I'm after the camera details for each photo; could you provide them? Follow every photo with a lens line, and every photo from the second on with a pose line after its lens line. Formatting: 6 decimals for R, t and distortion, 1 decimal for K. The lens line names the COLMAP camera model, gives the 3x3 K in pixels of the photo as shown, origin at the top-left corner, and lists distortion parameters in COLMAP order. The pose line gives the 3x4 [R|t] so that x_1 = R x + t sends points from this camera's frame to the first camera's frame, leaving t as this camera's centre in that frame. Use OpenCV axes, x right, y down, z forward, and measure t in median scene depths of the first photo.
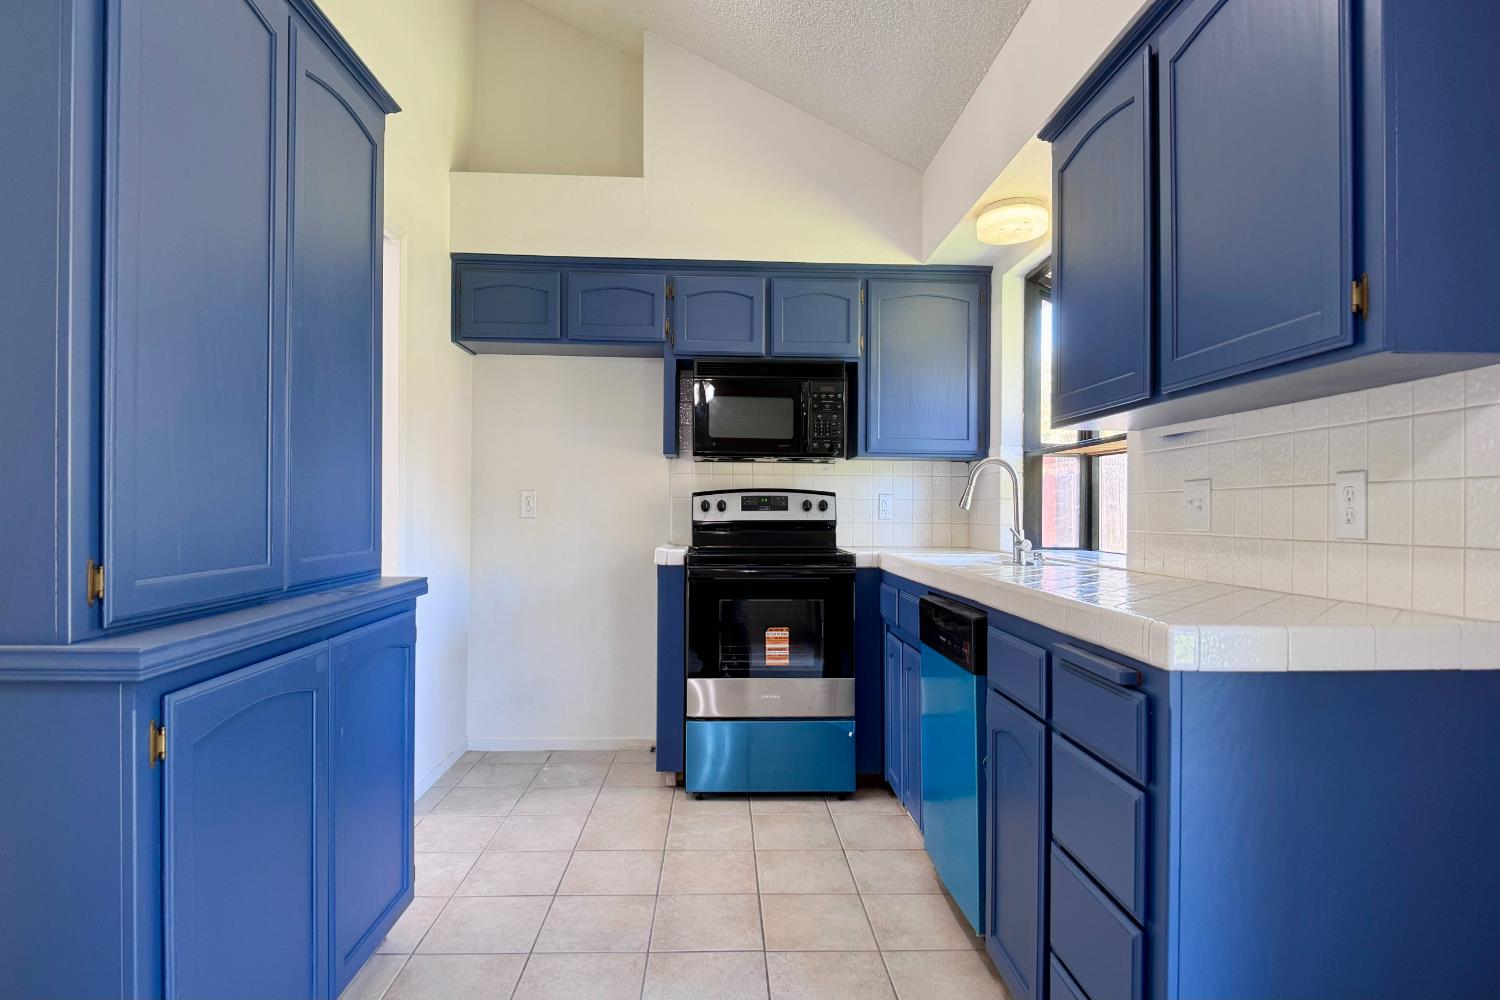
lens RADIAL K [[782.9, 0, 752.2], [0, 782.9, 504.5], [0, 0, 1]] dist [-0.010723, -0.006167]
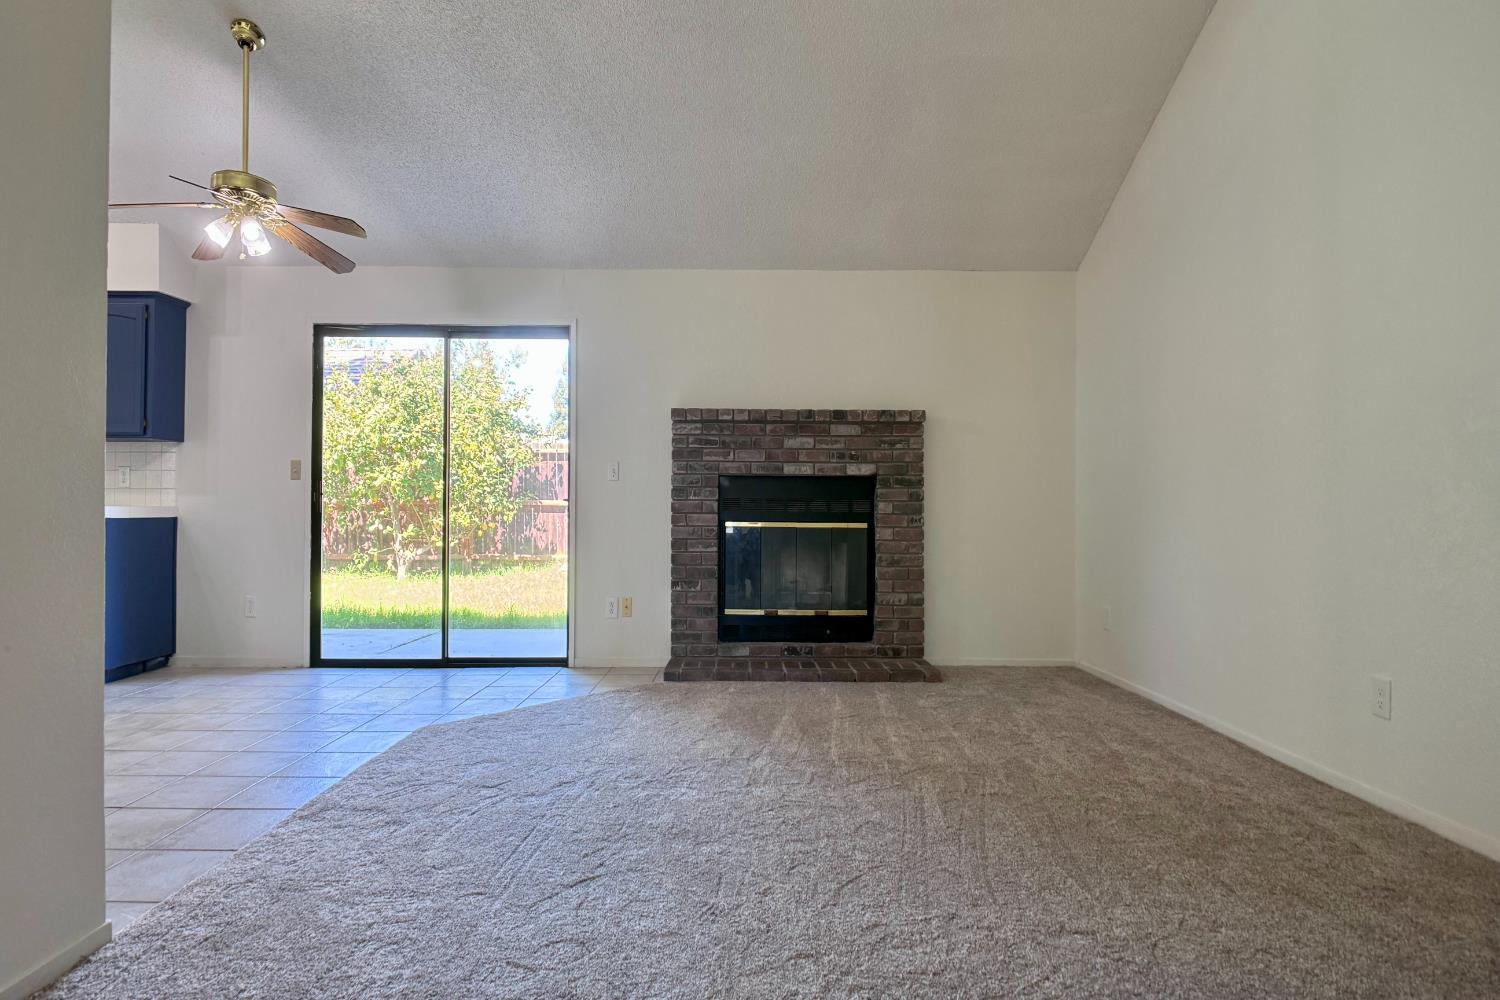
lens RADIAL K [[782.9, 0, 761.7], [0, 782.9, 497.0], [0, 0, 1]] dist [-0.010723, -0.006167]
pose [[0.008079, 0.011213, 0.999904, -1.028796], [-0.011876, 0.999868, -0.011116, 0.037830], [-0.999897, -0.011785, 0.008211, -0.713620]]
